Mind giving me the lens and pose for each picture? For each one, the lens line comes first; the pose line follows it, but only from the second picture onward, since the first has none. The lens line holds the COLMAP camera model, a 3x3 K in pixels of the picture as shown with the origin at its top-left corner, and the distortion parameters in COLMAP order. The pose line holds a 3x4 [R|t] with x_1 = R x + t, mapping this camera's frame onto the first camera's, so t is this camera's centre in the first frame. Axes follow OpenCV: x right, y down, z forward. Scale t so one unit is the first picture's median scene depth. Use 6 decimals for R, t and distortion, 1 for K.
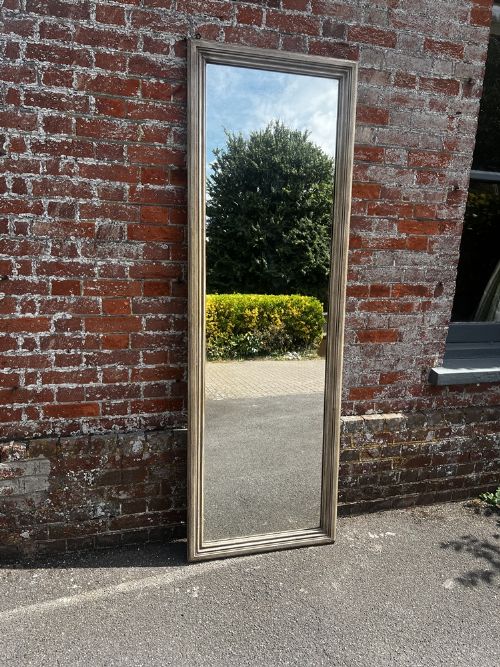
lens RADIAL K [[502.3, 0, 253.0], [0, 502.3, 336.0], [0, 0, 1]] dist [0.033431, -0.045248]
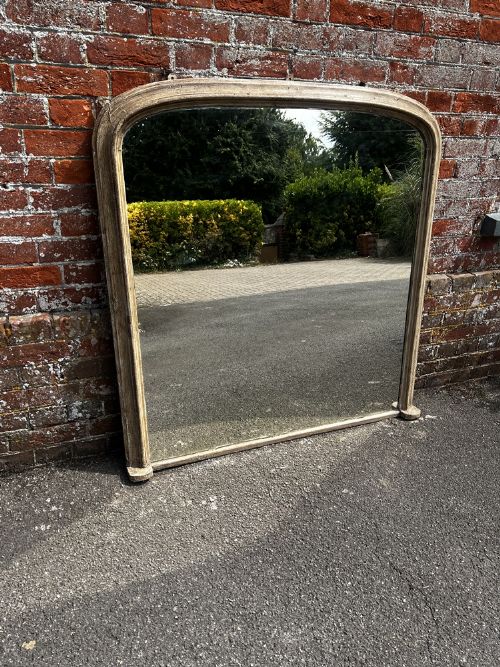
lens RADIAL K [[502.3, 0, 244.7], [0, 502.3, 336.2], [0, 0, 1]] dist [0.033431, -0.045248]
pose [[0.995482, -0.046616, 0.082717, -0.112104], [0.028501, 0.977715, 0.207994, 0.089673], [-0.090570, -0.204697, 0.974626, 0.275623]]
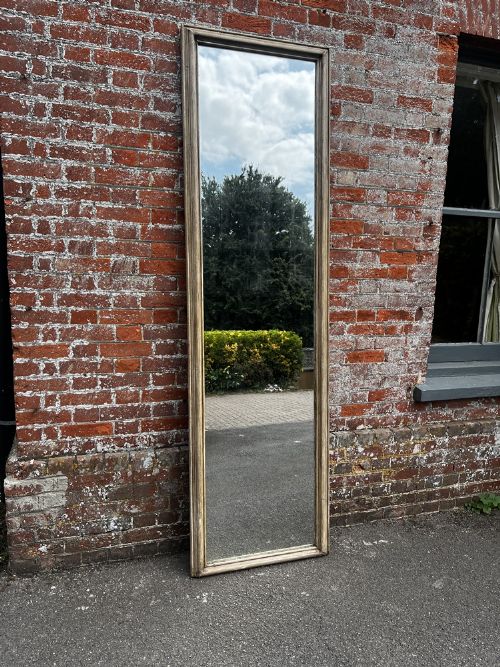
lens RADIAL K [[502.3, 0, 254.8], [0, 502.3, 335.5], [0, 0, 1]] dist [0.033431, -0.045248]
pose [[0.999422, -0.017888, 0.028915, -0.026995], [0.019592, 0.998020, -0.059768, 0.016762], [-0.027788, 0.060300, 0.997793, -0.100621]]
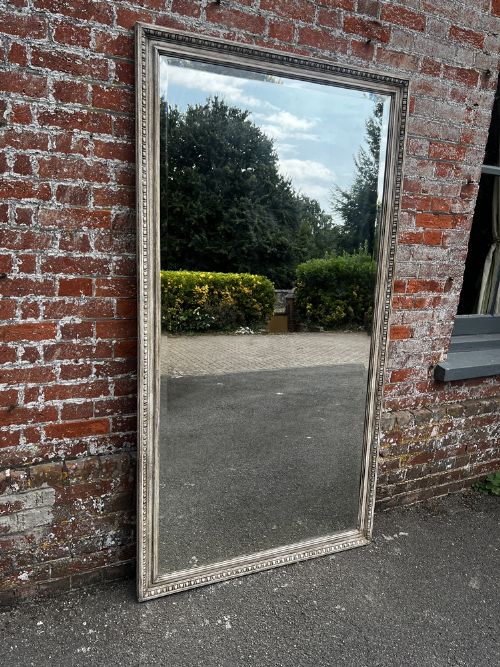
lens RADIAL K [[502.3, 0, 249.2], [0, 502.3, 329.5], [0, 0, 1]] dist [0.033431, -0.045248]
pose [[0.985709, -0.015599, 0.167735, -0.209047], [0.011179, 0.999566, 0.027266, -0.041043], [-0.168087, -0.025001, 0.985455, 0.106186]]
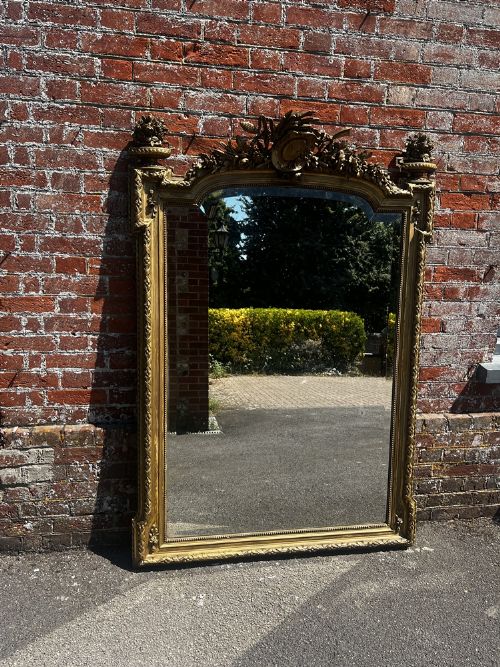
lens RADIAL K [[502.3, 0, 251.3], [0, 502.3, 333.0], [0, 0, 1]] dist [0.033431, -0.045248]
pose [[0.993886, 0.017712, -0.108981, 0.062828], [-0.018303, 0.999823, -0.004421, 0.025935], [0.108884, 0.006388, 0.994034, 0.095493]]
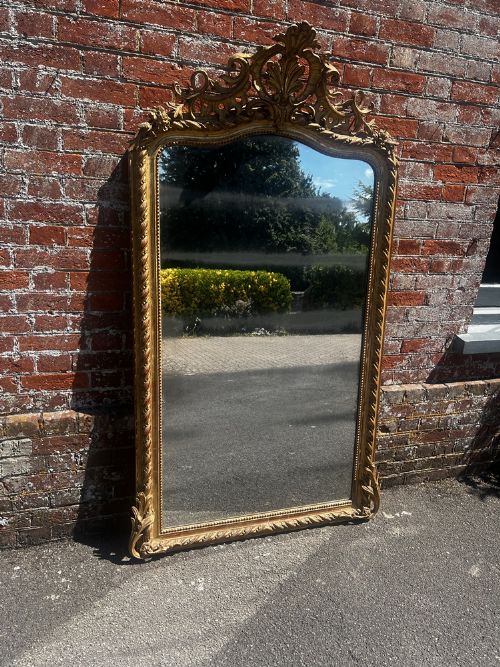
lens RADIAL K [[502.3, 0, 248.3], [0, 502.3, 335.2], [0, 0, 1]] dist [0.033431, -0.045248]
pose [[0.998797, 0.012149, 0.047502, -0.074035], [-0.016224, 0.996131, 0.086376, -0.009353], [-0.046268, -0.087043, 0.995130, 0.140504]]
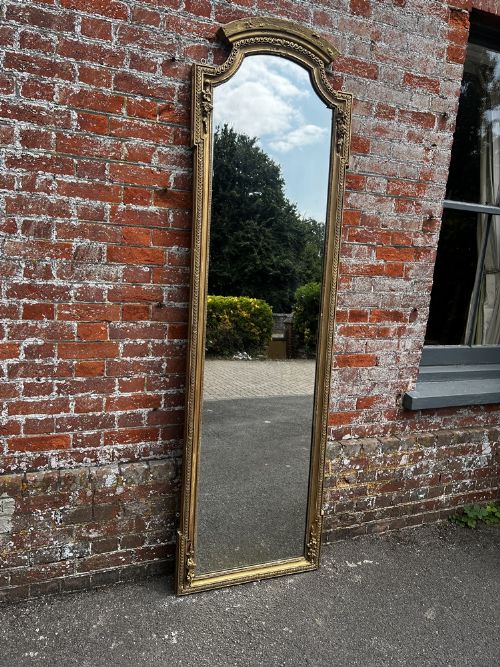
lens RADIAL K [[502.3, 0, 251.4], [0, 502.3, 327.7], [0, 0, 1]] dist [0.033431, -0.045248]
pose [[0.994160, 0.010459, 0.107412, -0.074236], [-0.006636, 0.999334, -0.035886, -0.032301], [-0.107715, 0.034964, 0.993567, 0.032647]]
